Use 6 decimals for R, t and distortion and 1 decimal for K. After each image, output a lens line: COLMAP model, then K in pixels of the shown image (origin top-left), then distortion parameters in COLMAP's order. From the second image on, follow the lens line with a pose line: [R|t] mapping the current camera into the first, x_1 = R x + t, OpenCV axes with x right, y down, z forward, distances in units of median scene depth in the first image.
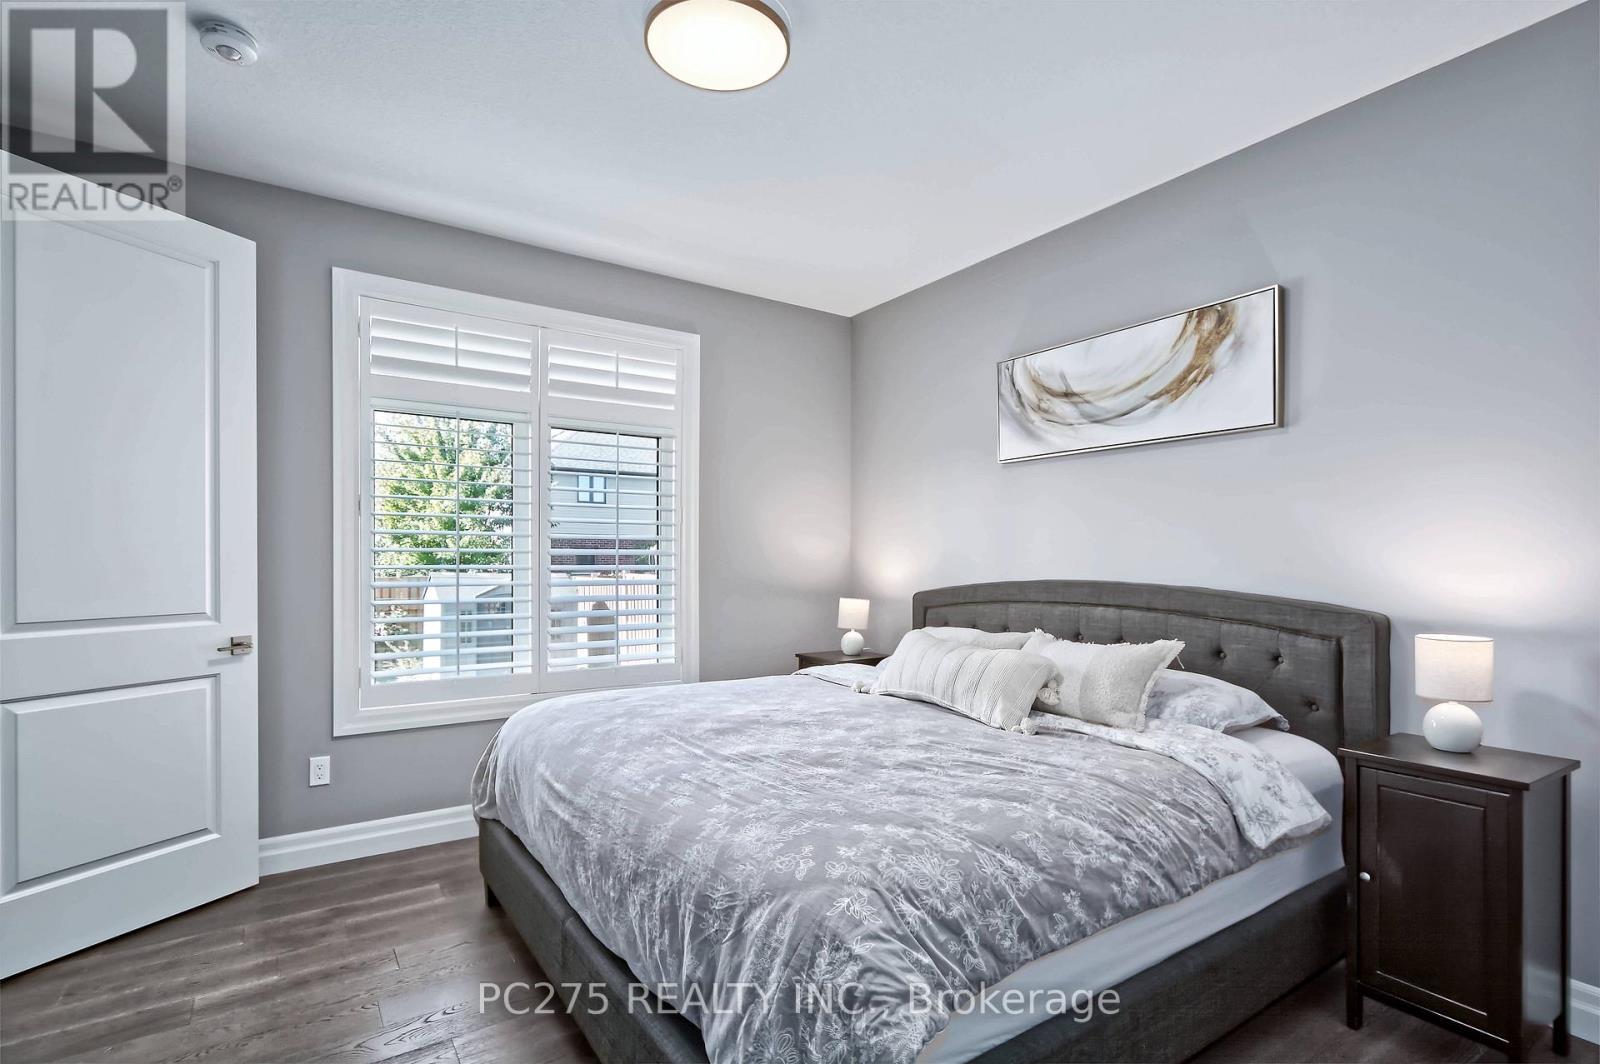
lens RADIAL K [[752.8, 0, 803.7], [0, 752.8, 571.9], [0, 0, 1]] dist [-0.000753, -0.000115]
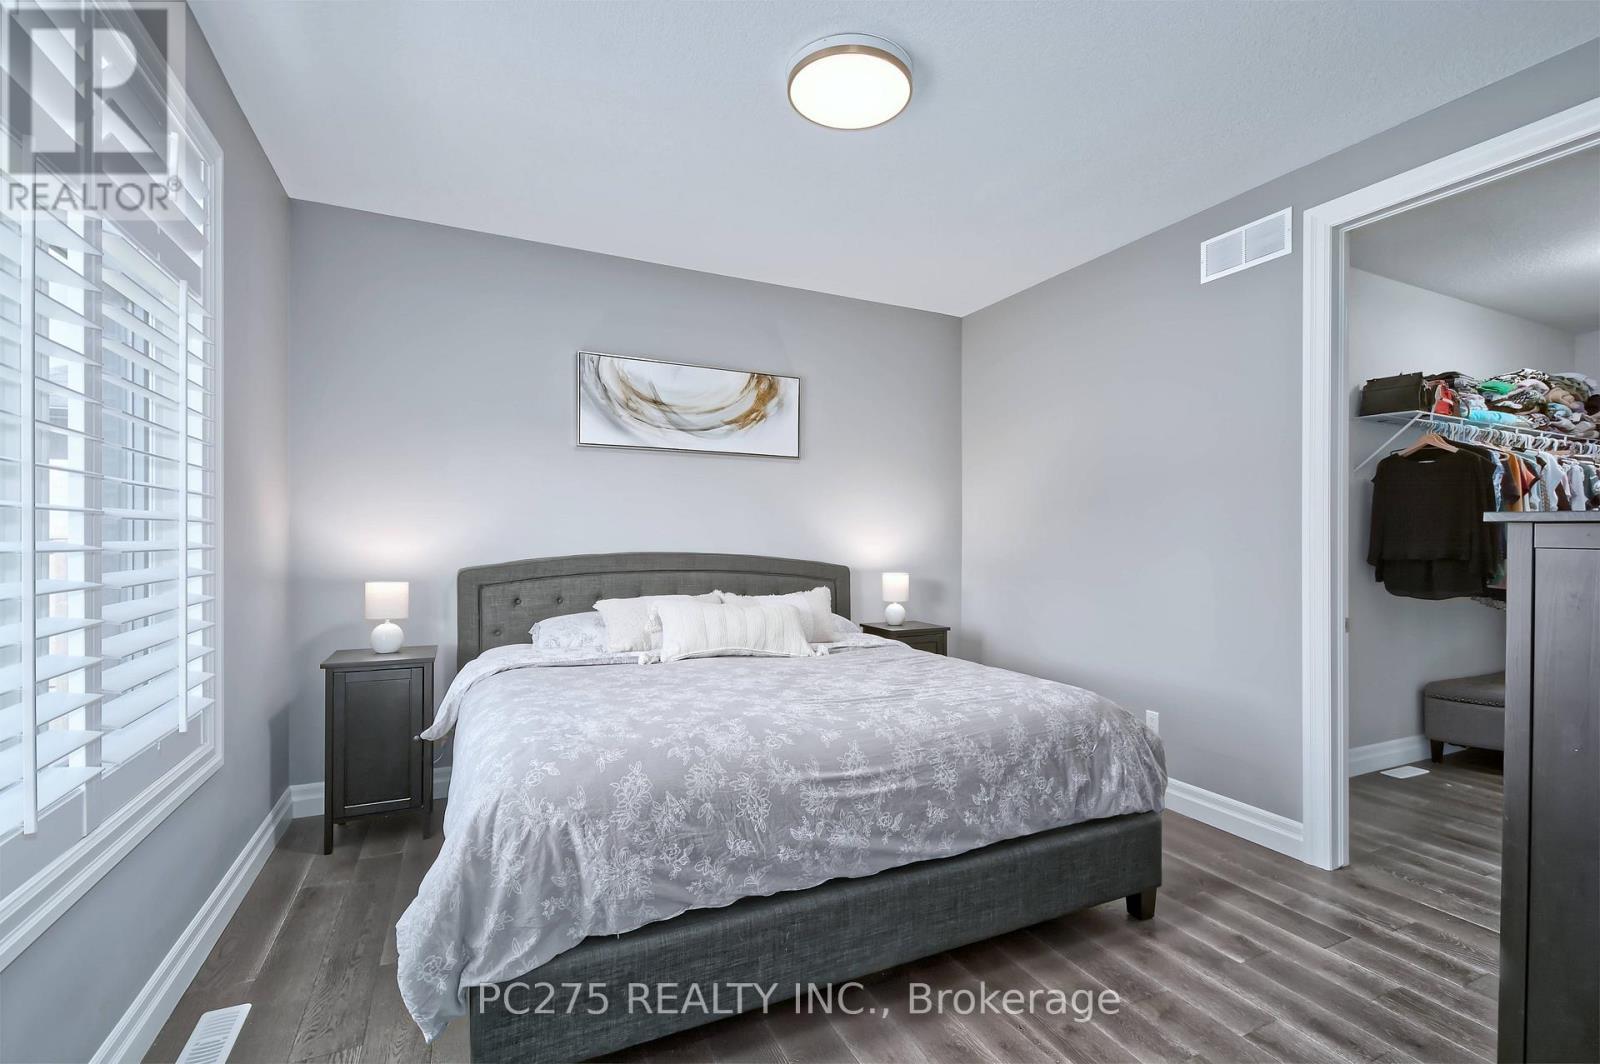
lens RADIAL K [[709.9, 0, 799.0], [0, 709.9, 548.8], [0, 0, 1]] dist [-0.002560, -0.000492]
pose [[0.184367, -0.007477, 0.982829, -0.766580], [0.005967, 0.999961, 0.006488, -0.001250], [-0.982839, 0.004668, 0.184404, 0.567709]]
